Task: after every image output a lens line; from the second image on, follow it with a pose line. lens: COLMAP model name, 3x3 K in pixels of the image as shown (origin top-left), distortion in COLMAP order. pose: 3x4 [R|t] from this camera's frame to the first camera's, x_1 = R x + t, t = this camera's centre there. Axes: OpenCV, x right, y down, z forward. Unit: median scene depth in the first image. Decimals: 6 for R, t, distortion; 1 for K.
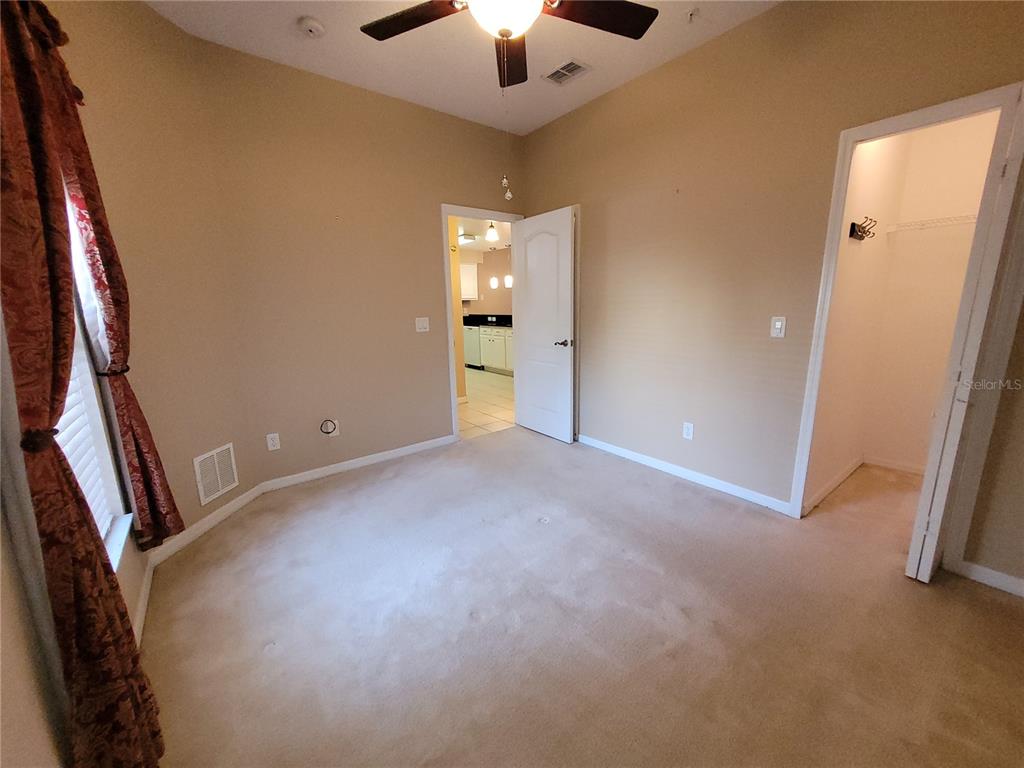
lens RADIAL K [[400.7, 0, 514.3], [0, 400.7, 388.9], [0, 0, 1]] dist [0.001371, -0.000060]
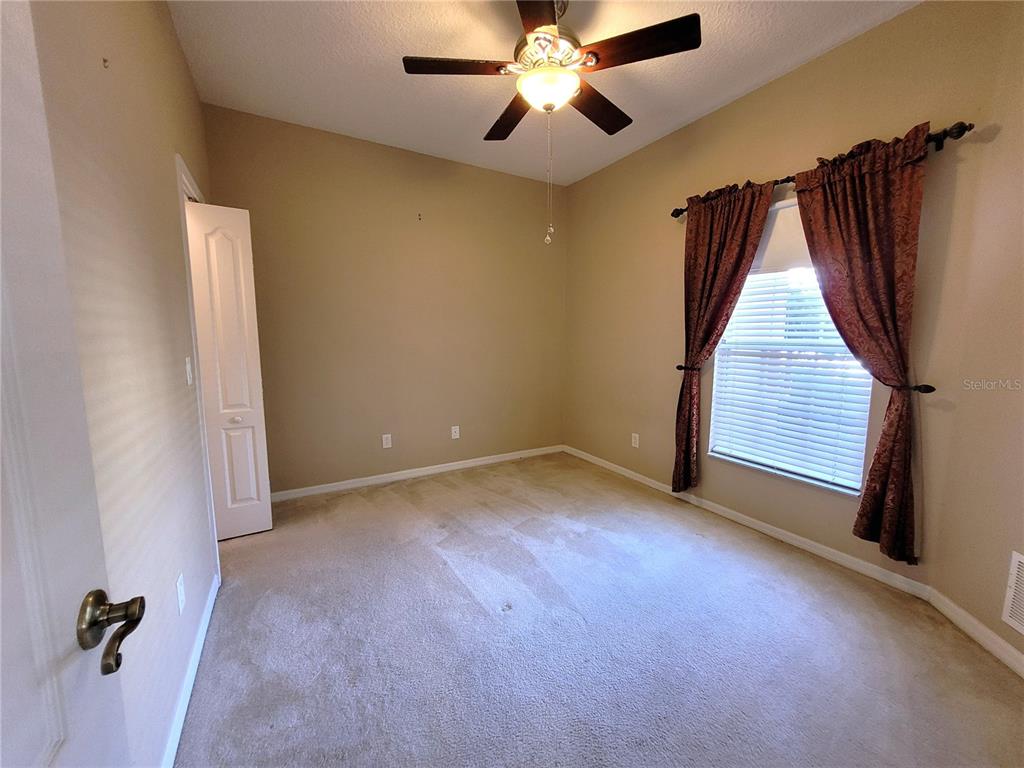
lens RADIAL K [[412.1, 0, 515.2], [0, 412.1, 388.3], [0, 0, 1]] dist [0.002854, 0.000083]
pose [[-0.988394, 0.003696, 0.151867, -0.064376], [0.054431, 0.941945, 0.331326, -0.323231], [-0.141826, 0.335747, -0.931214, 1.495853]]
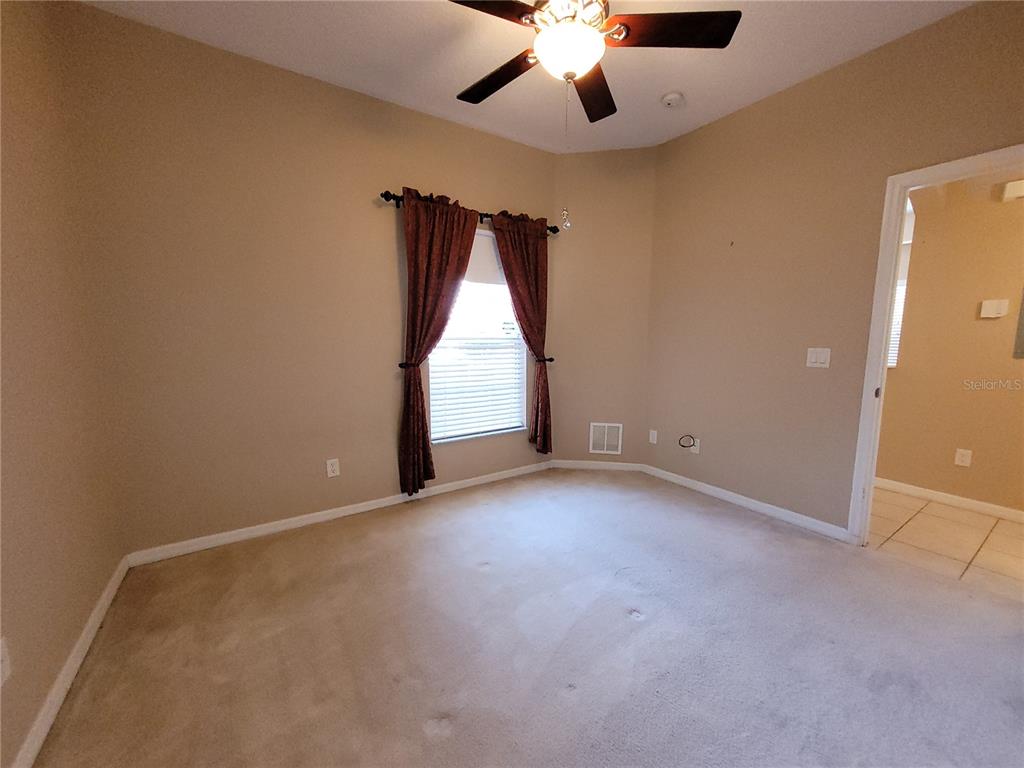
lens RADIAL K [[407.5, 0, 521.4], [0, 407.5, 387.5], [0, 0, 1]] dist [0.002907, -0.000144]
pose [[-0.067924, 0.153172, -0.985862, 0.727205], [-0.209771, 0.963863, 0.164207, -0.153304], [0.975388, 0.217959, -0.033338, 0.670290]]
